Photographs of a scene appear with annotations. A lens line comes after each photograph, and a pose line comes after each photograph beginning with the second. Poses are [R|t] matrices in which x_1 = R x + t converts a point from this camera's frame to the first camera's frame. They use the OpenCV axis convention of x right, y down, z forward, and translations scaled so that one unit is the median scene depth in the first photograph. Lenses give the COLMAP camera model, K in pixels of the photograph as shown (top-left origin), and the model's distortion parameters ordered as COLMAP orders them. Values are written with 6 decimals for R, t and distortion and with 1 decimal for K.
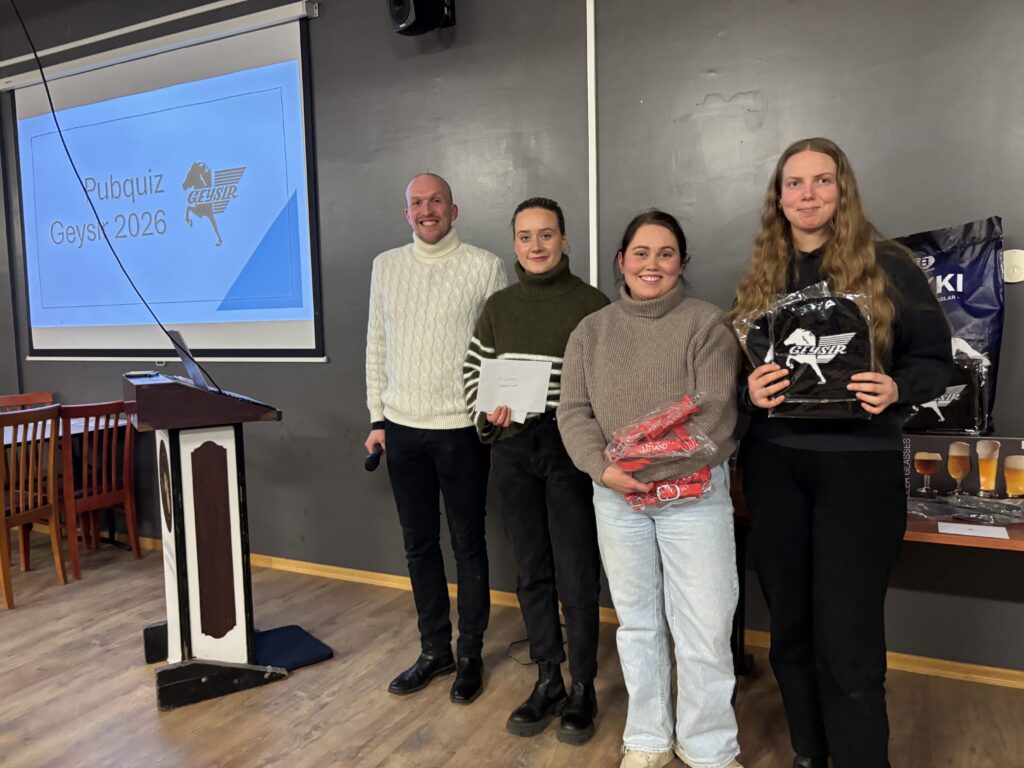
lens RADIAL K [[753.5, 0, 542.6], [0, 753.5, 359.4], [0, 0, 1]] dist [0.047412, -0.045139]
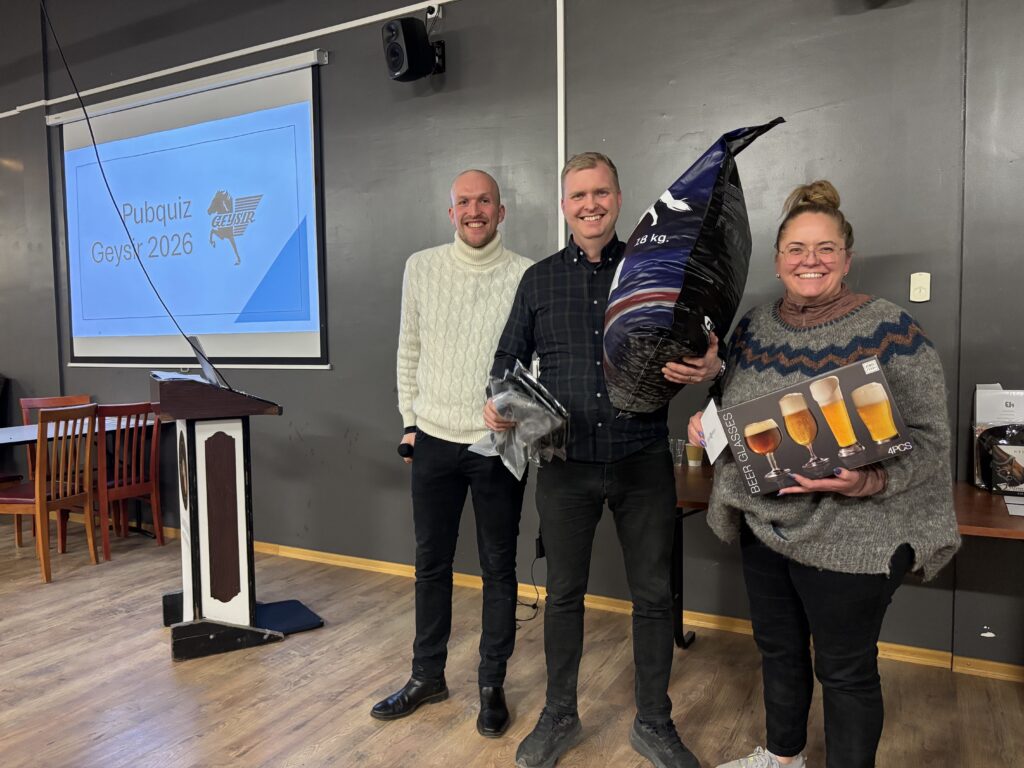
lens RADIAL K [[753.5, 0, 533.7], [0, 753.5, 361.8], [0, 0, 1]] dist [0.047412, -0.045139]
pose [[0.999013, 0.011265, -0.042963, 0.069130], [-0.012206, 0.999689, -0.021726, 0.014408], [0.042705, 0.022229, 0.998840, -0.112441]]
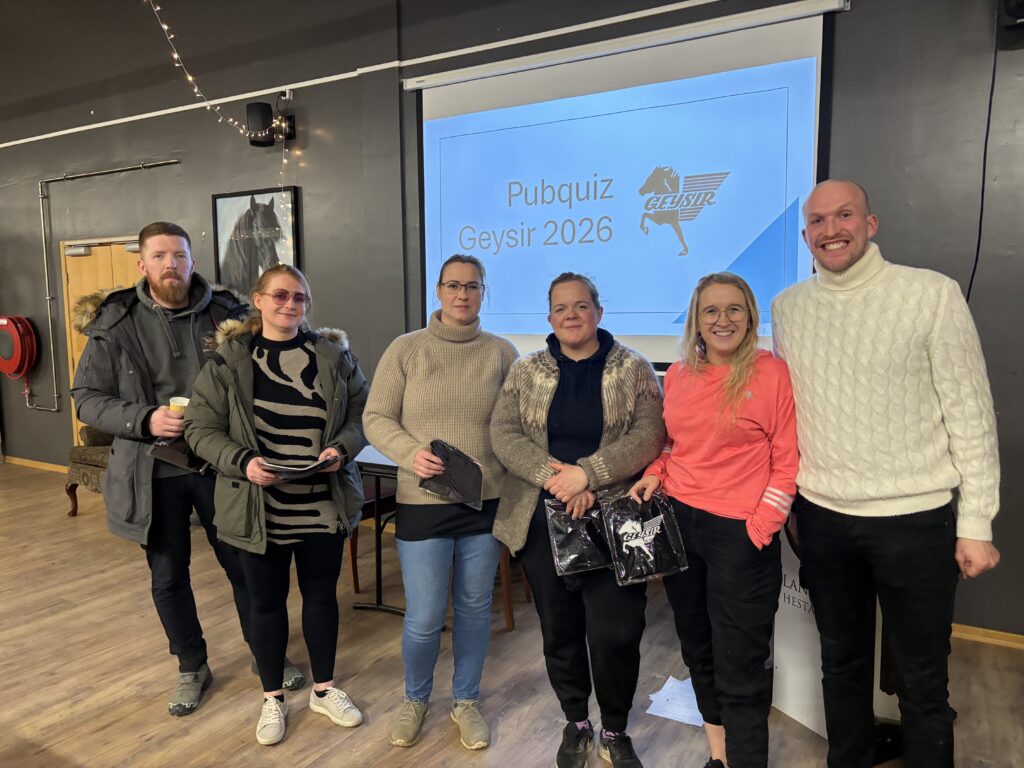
lens RADIAL K [[753.5, 0, 526.3], [0, 753.5, 357.6], [0, 0, 1]] dist [0.047412, -0.045139]
pose [[0.997550, 0.019814, -0.067093, -0.647271], [-0.018888, 0.999718, 0.014407, -0.035773], [0.067360, -0.013104, 0.997643, 0.045892]]
